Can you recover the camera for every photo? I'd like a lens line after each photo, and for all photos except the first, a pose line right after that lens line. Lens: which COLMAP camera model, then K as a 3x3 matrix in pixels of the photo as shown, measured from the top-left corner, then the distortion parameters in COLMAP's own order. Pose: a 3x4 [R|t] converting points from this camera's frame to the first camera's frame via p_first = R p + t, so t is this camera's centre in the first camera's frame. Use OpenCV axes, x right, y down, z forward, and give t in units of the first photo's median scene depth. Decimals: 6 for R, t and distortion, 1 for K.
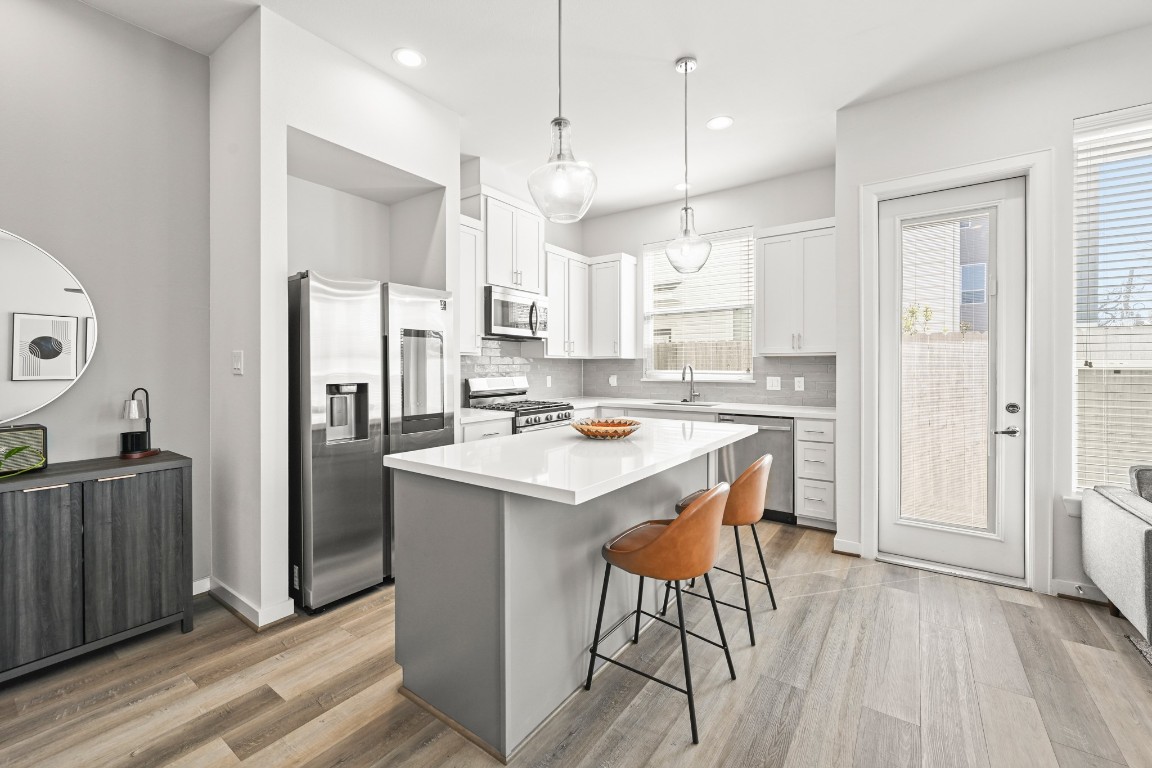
lens RADIAL K [[477.5, 0, 577.4], [0, 477.5, 370.3], [0, 0, 1]] dist [0.001505, 0.000195]
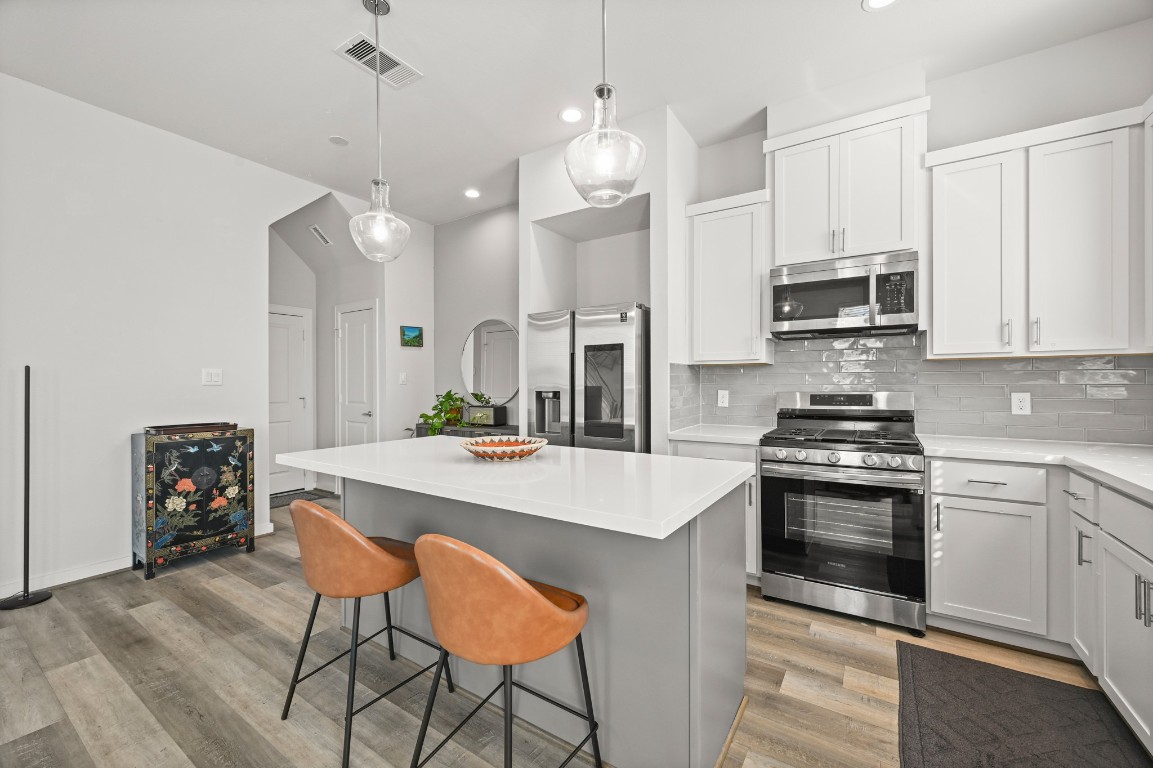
lens RADIAL K [[461.9, 0, 574.0], [0, 461.9, 383.3], [0, 0, 1]] dist [0.000893, 0.000126]
pose [[0.024893, -0.000549, -0.999690, 0.687617], [-0.002304, 0.999997, -0.000607, 0.005139], [0.999687, 0.002319, 0.024892, 0.851289]]
